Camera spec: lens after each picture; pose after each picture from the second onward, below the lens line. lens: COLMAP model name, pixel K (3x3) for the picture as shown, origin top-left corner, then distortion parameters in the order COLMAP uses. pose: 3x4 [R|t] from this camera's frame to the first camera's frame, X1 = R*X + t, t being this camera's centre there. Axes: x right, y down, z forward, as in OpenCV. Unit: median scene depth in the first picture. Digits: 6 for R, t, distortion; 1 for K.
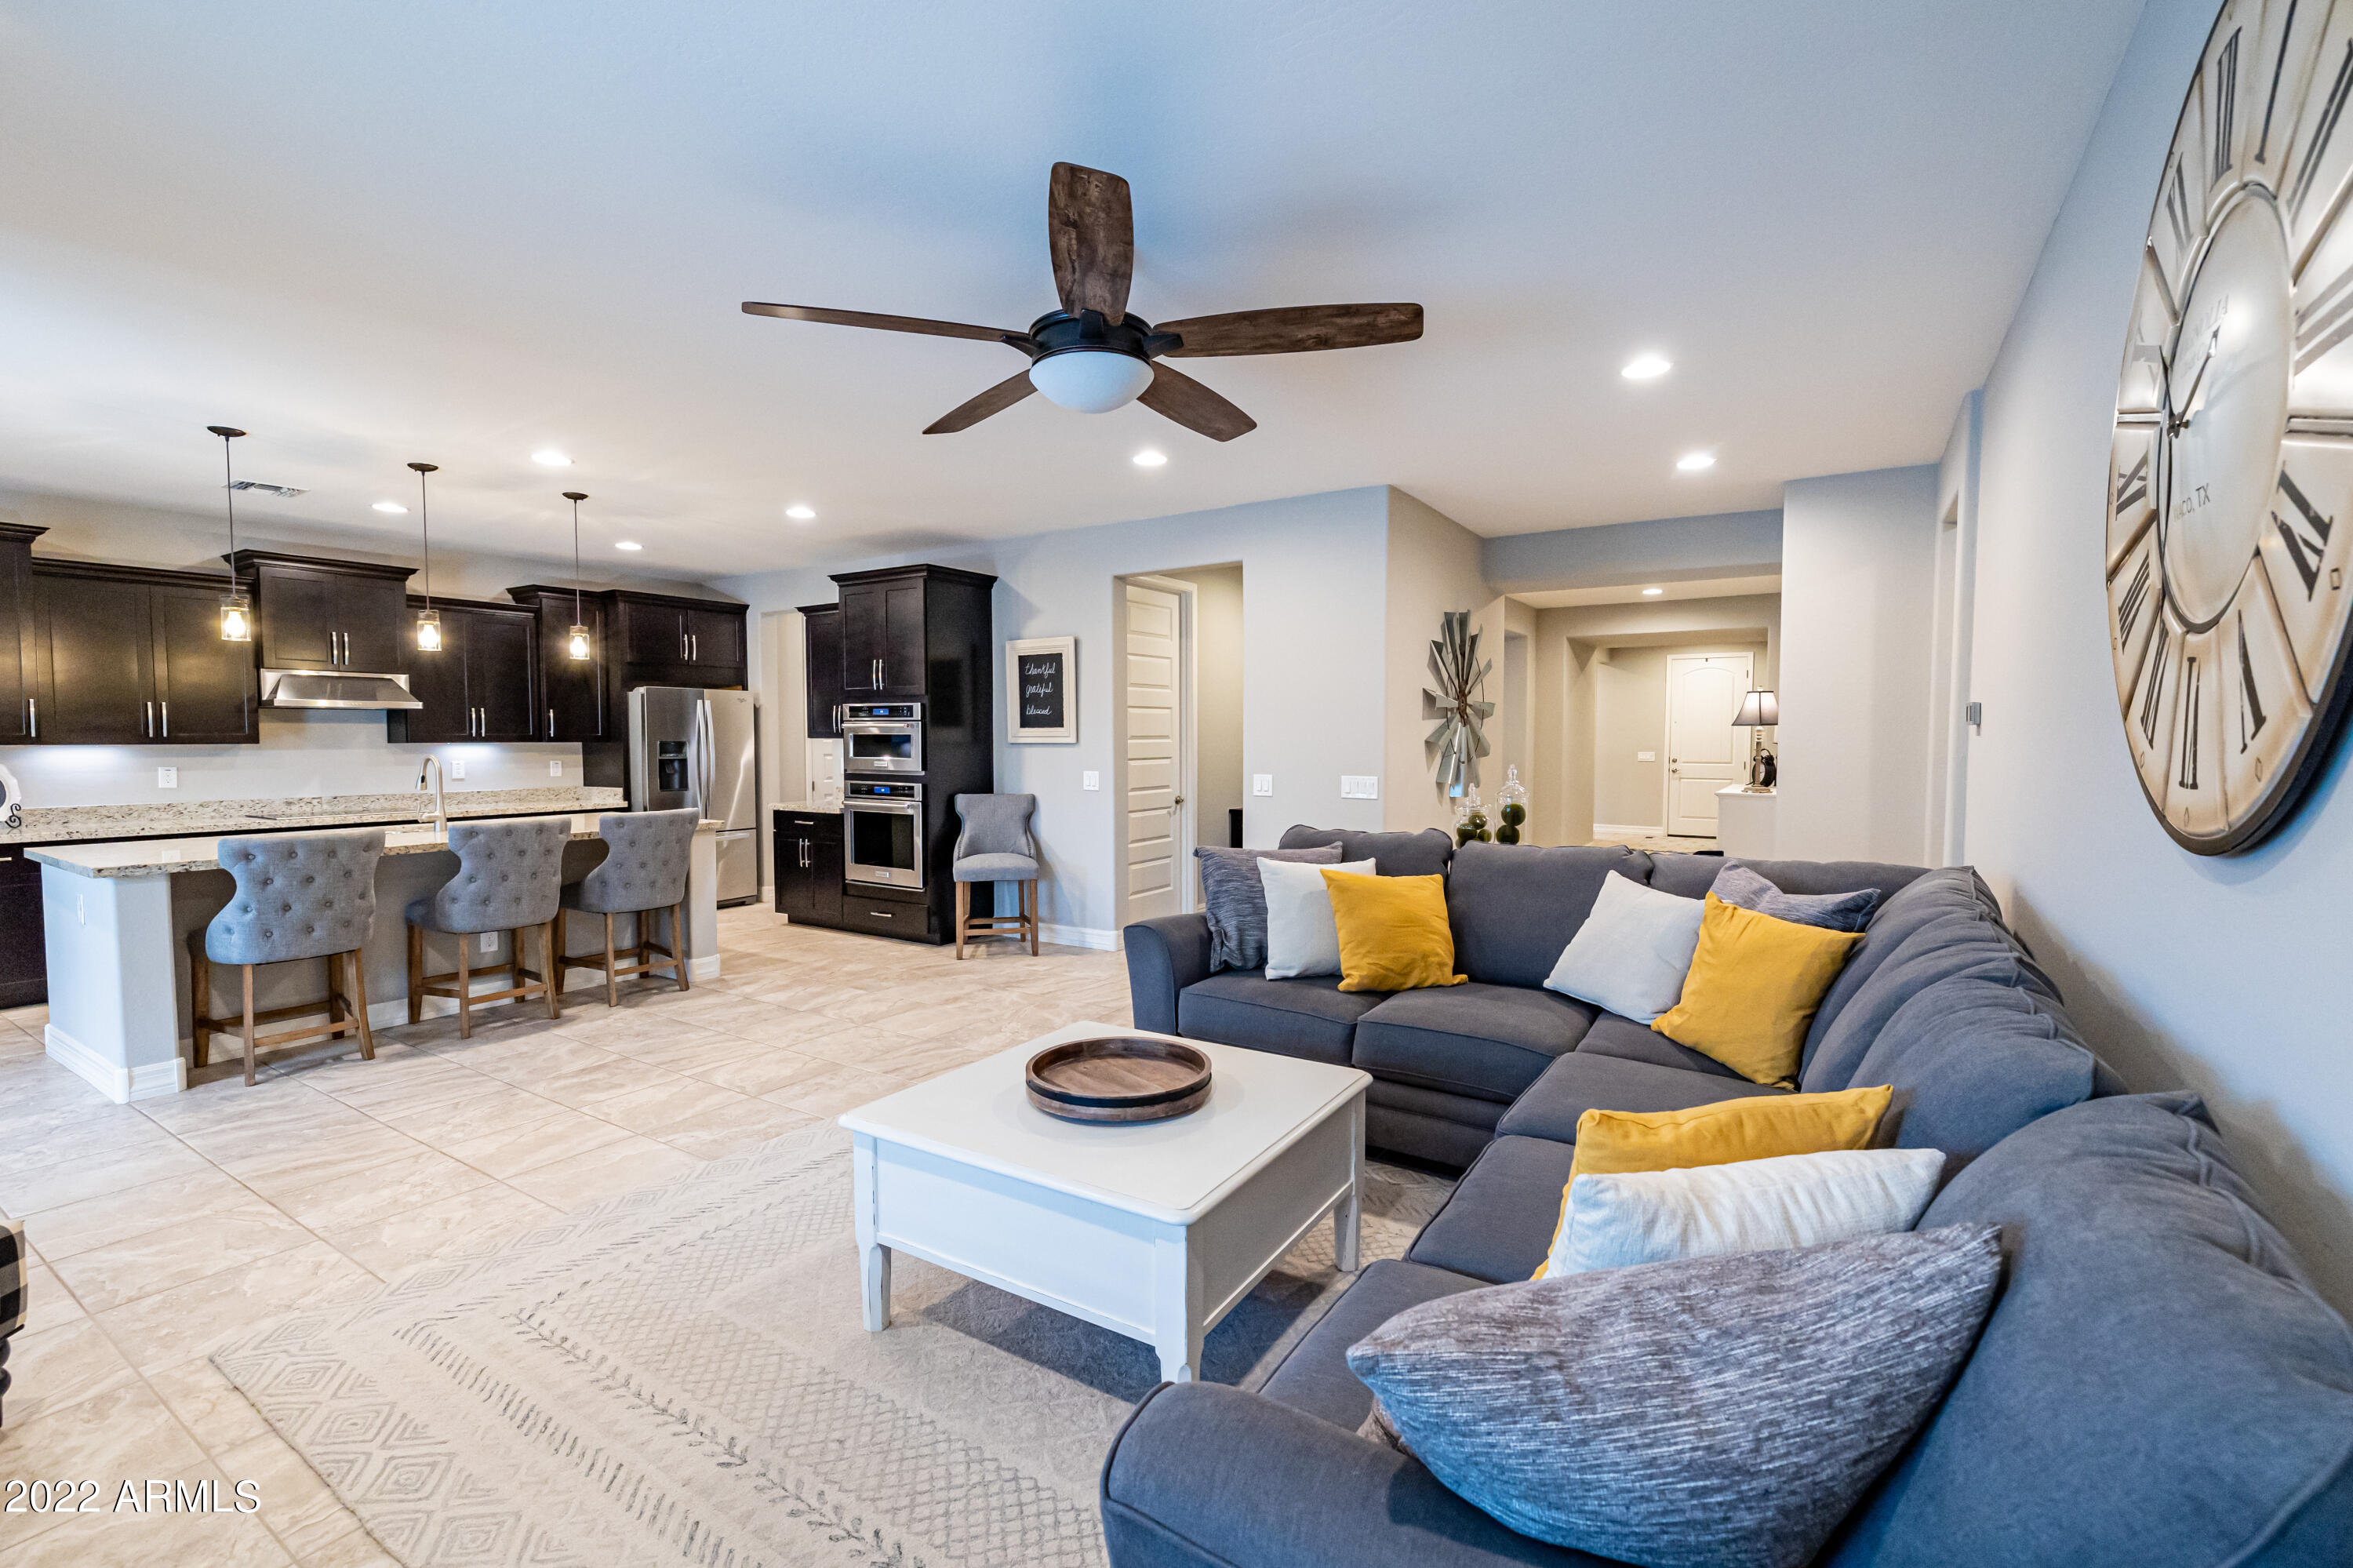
lens RADIAL K [[1025.5, 0, 1176.5], [0, 1025.5, 784.0], [0, 0, 1]] dist [0.001327, 0.000557]
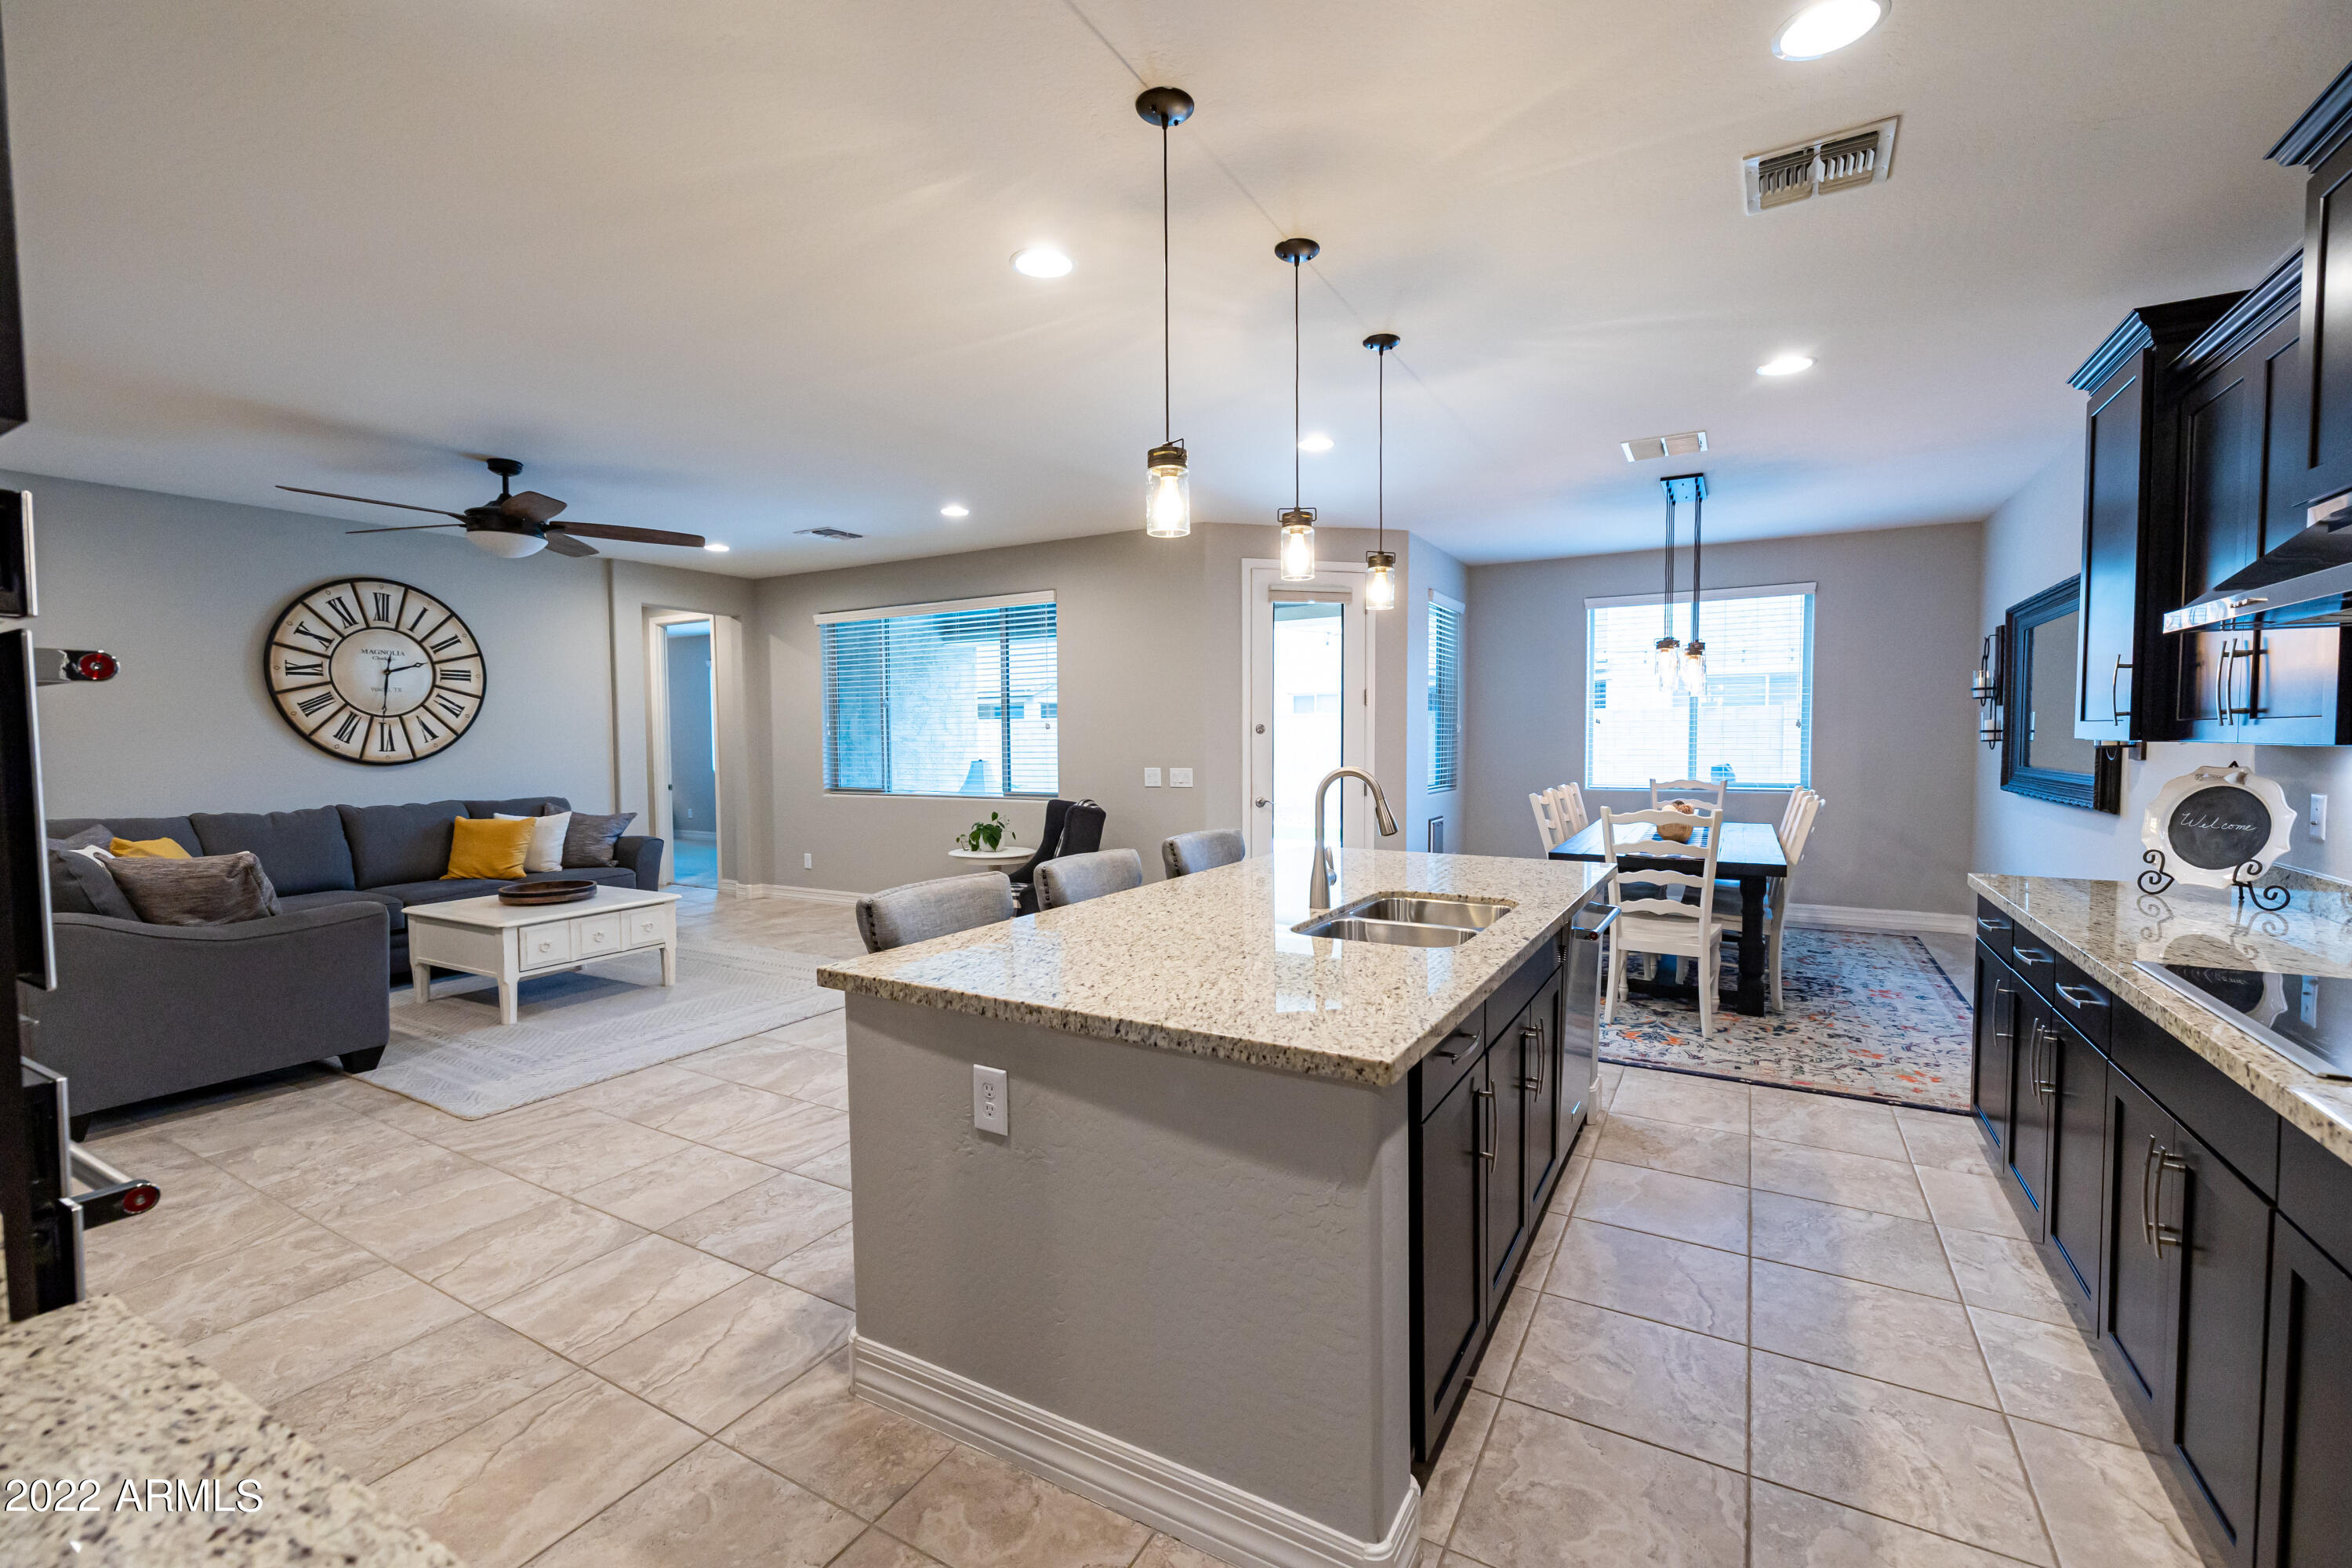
lens RADIAL K [[996.0, 0, 1176.0], [0, 996.0, 784.0], [0, 0, 1]] dist [-0.000560, 0.000182]
pose [[-0.998501, 0.011373, -0.053543, -0.508242], [0.006115, 0.995230, 0.097360, -0.058139], [0.054395, 0.096886, -0.993808, 1.249621]]
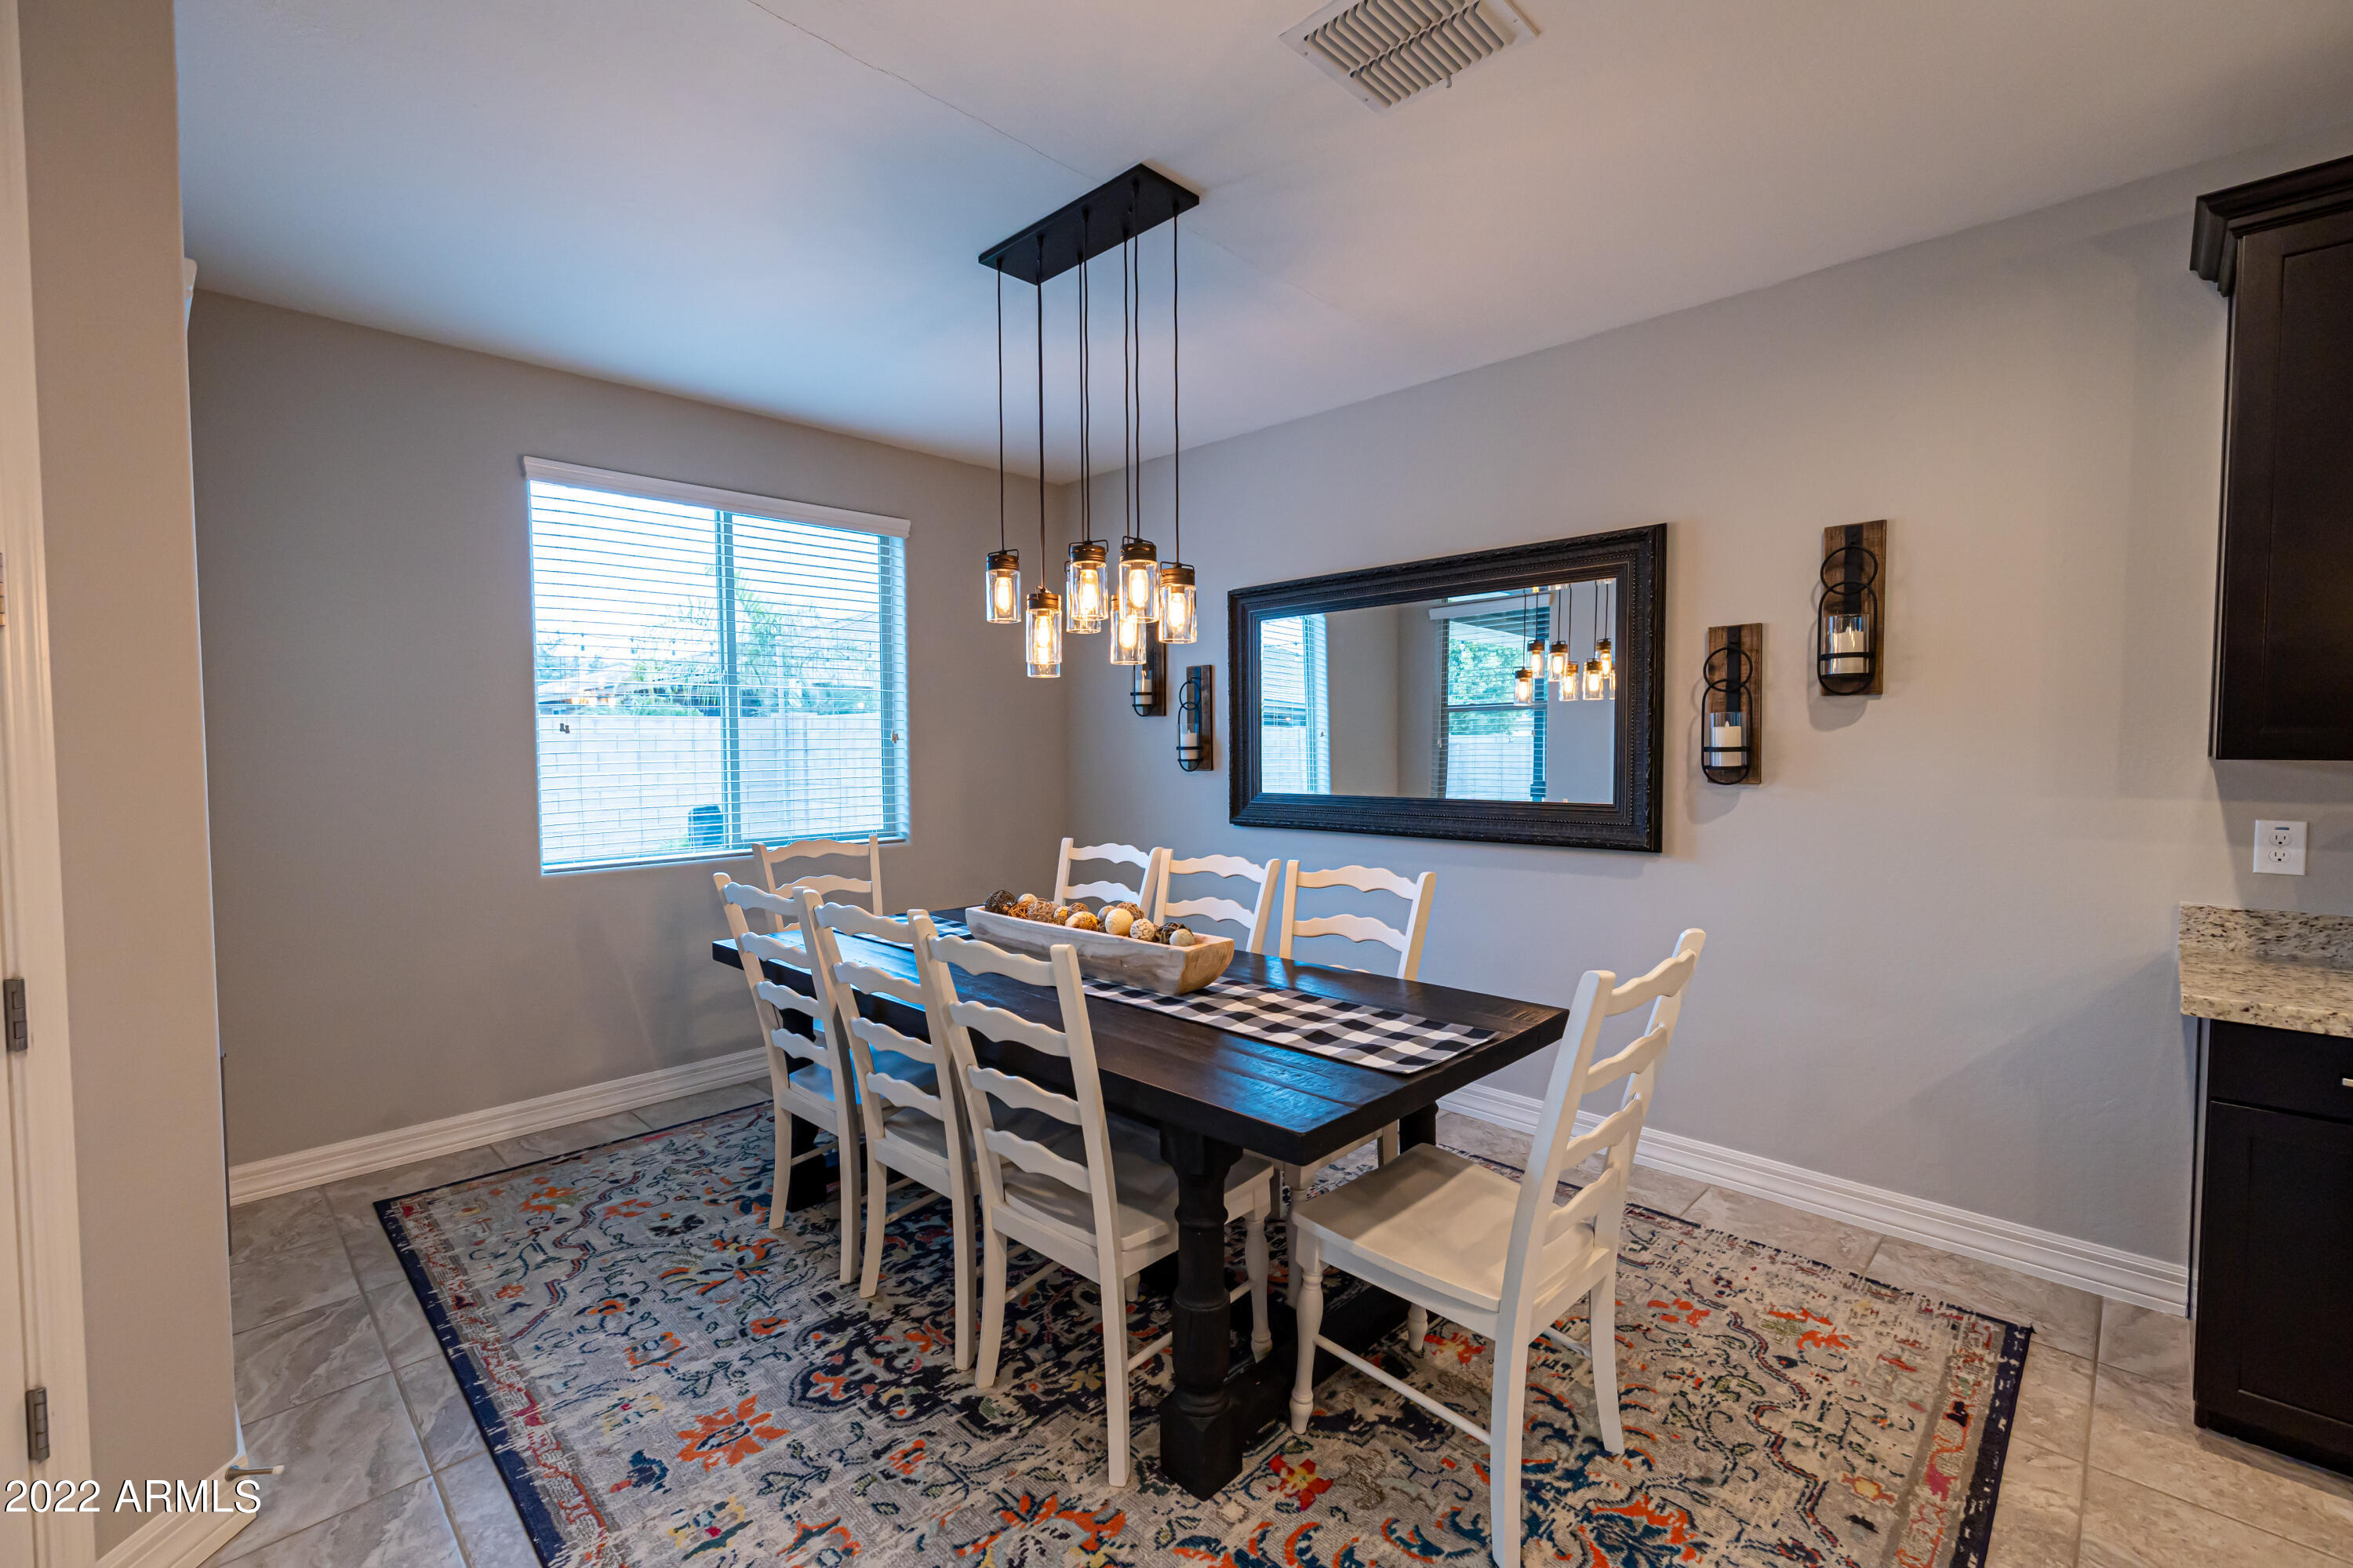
lens RADIAL K [[996.5, 0, 1176.5], [0, 996.5, 784.0], [0, 0, 1]] dist [-0.000560, 0.000182]
pose [[-0.194794, 0.040508, -0.980007, -0.600207], [-0.041413, 0.997916, 0.049480, -0.023136], [0.979969, 0.050223, -0.192711, 0.513133]]
